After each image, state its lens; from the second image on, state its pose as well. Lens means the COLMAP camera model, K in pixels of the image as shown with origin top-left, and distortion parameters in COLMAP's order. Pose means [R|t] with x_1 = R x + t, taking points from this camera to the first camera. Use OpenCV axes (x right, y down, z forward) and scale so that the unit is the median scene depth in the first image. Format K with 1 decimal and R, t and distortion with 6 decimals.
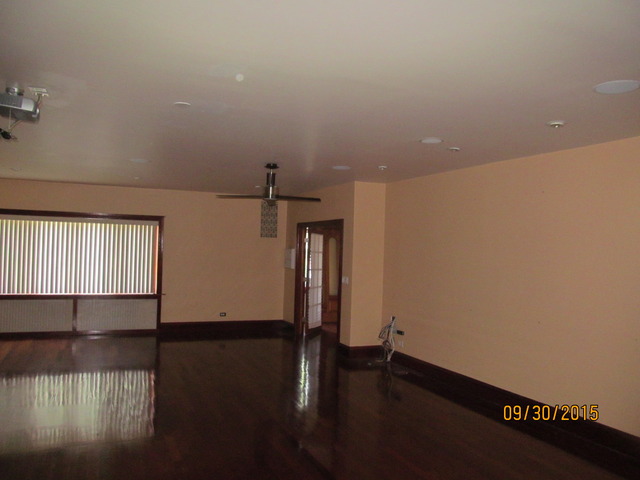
lens RADIAL K [[535.8, 0, 321.8], [0, 535.8, 236.4], [0, 0, 1]] dist [-0.064811, 0.033184]
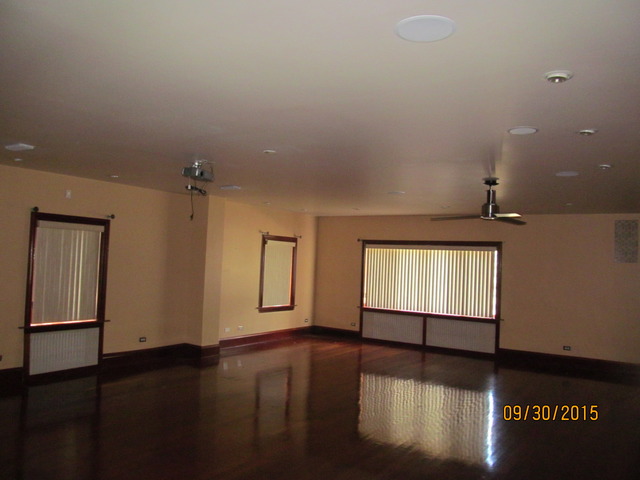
lens RADIAL K [[535.8, 0, 319.6], [0, 535.8, 242.1], [0, 0, 1]] dist [-0.064811, 0.033184]
pose [[0.537111, -0.037205, -0.842691, 0.378545], [-0.002397, 0.998955, -0.045632, 0.010512], [0.843508, 0.026529, 0.536461, 0.184945]]
